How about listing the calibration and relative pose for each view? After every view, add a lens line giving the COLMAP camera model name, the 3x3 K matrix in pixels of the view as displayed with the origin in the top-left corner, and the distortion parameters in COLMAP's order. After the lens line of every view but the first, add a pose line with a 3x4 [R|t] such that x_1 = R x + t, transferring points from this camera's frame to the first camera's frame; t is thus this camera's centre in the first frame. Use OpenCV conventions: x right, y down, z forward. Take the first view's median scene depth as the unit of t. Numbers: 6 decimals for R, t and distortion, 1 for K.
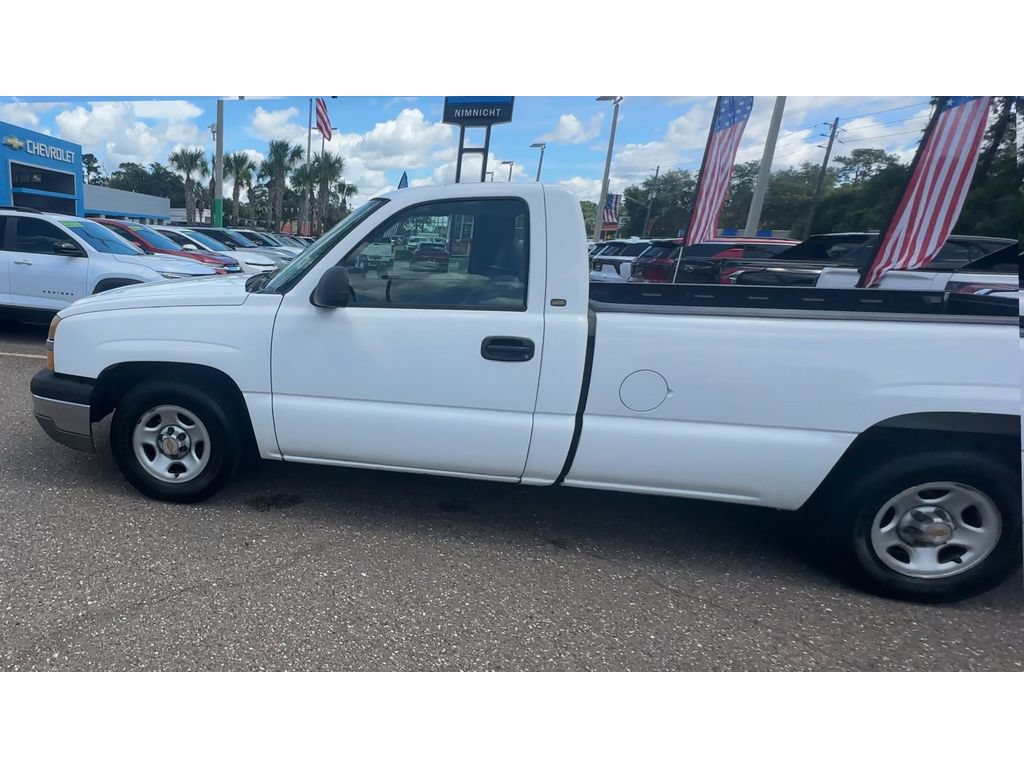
lens RADIAL K [[675.2, 0, 514.1], [0, 675.2, 391.8], [0, 0, 1]] dist [0.005264, -0.005653]
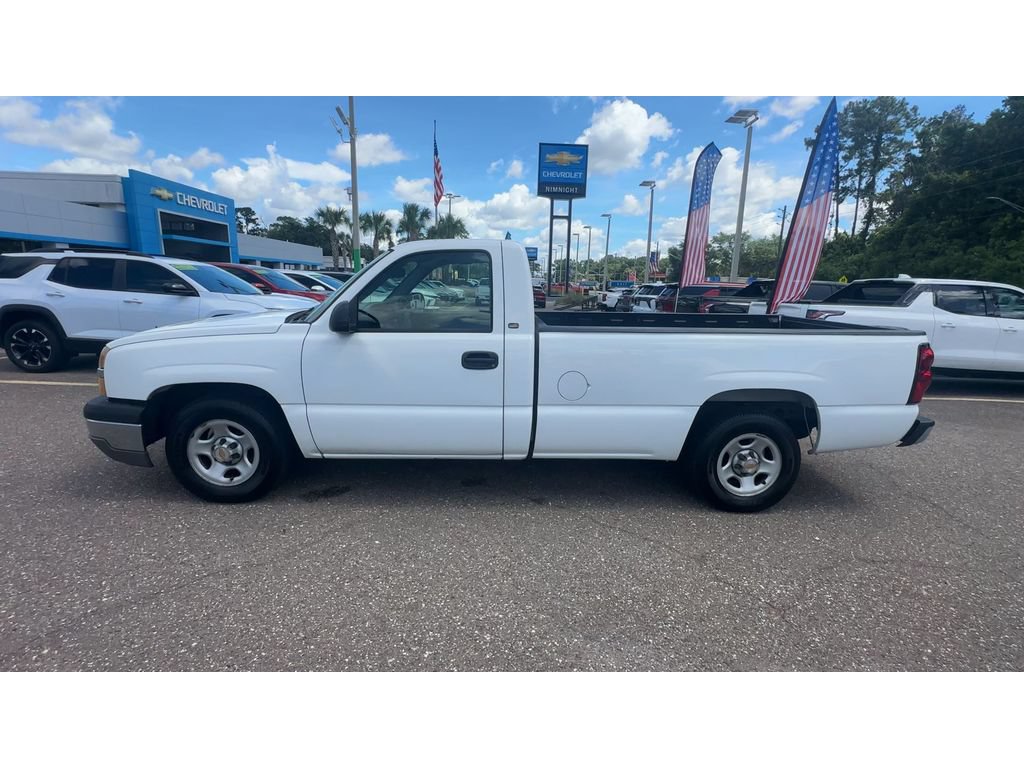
lens RADIAL K [[485.1, 0, 516.3], [0, 485.1, 377.6], [0, 0, 1]] dist [0.001301, -0.001078]
pose [[0.964899, -0.046650, 0.258444, -0.237899], [0.050716, 0.998672, -0.009084, -0.020319], [-0.257676, 0.021873, 0.965984, 0.057280]]
